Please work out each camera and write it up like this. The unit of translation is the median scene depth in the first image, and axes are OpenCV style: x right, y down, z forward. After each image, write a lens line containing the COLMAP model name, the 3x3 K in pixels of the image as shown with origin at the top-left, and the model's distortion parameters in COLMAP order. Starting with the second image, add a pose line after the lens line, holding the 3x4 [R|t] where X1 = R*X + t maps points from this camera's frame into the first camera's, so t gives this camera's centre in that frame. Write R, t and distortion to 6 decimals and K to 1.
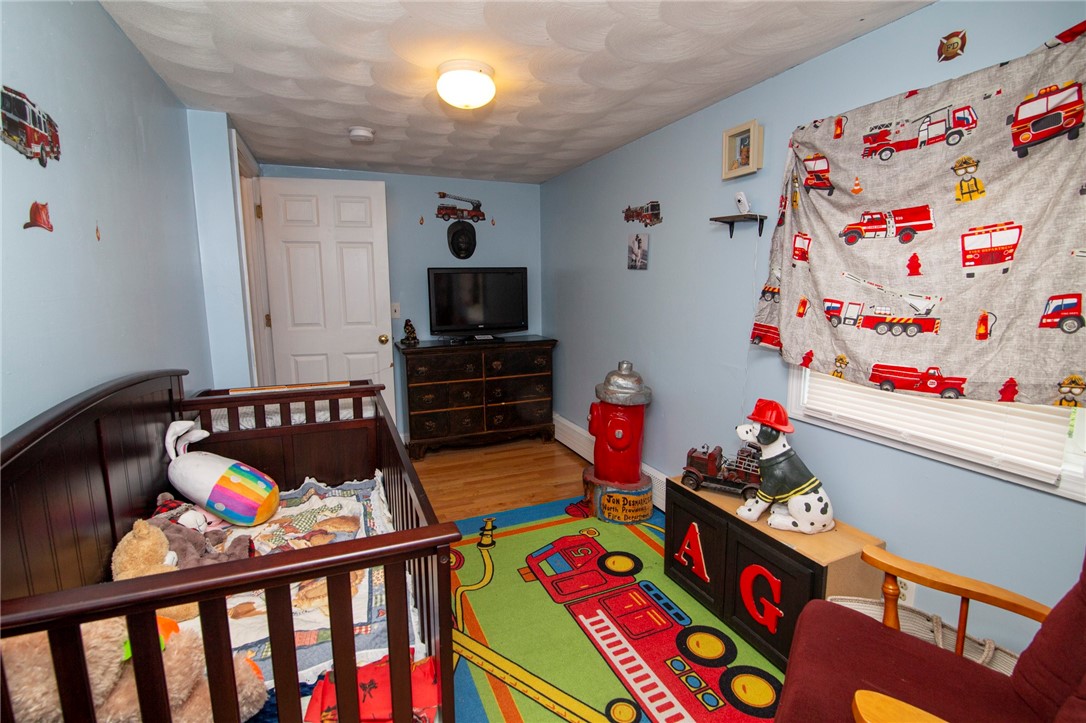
lens RADIAL K [[501.2, 0, 538.2], [0, 501.2, 358.7], [0, 0, 1]] dist [-0.020384, 0.000183]
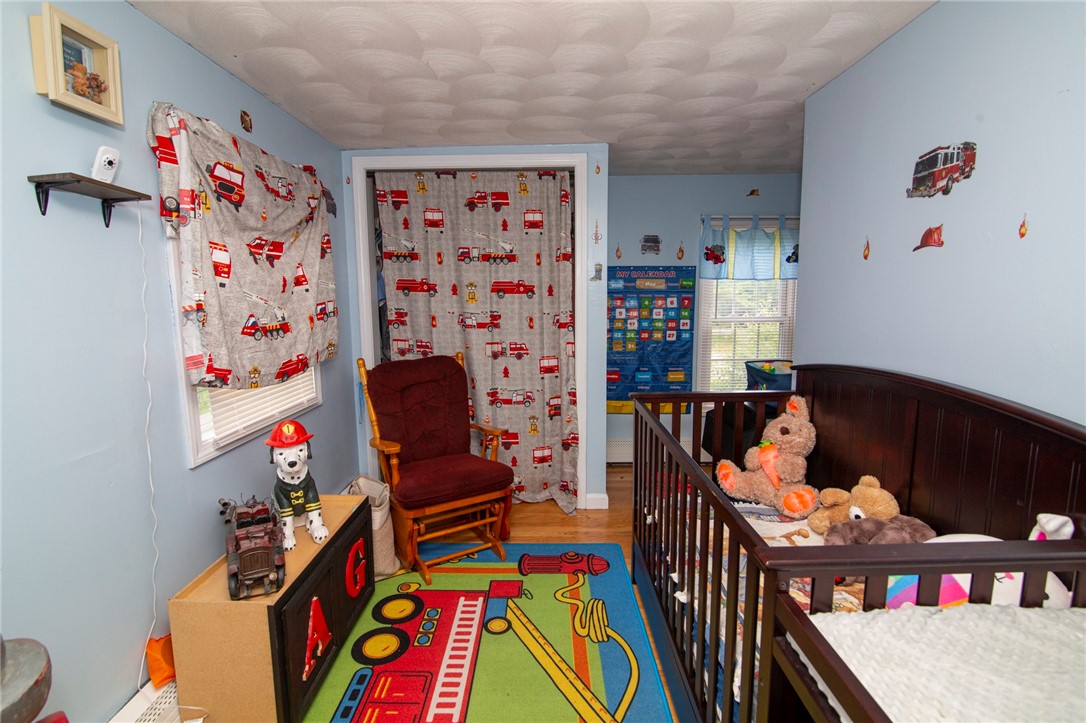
lens RADIAL K [[501.2, 0, 540.2], [0, 501.2, 358.1], [0, 0, 1]] dist [-0.020384, 0.000183]
pose [[-0.918261, -0.036847, 0.394257, -0.382682], [0.075198, 0.961316, 0.264986, -0.269334], [-0.388769, 0.272973, -0.879968, 1.752309]]
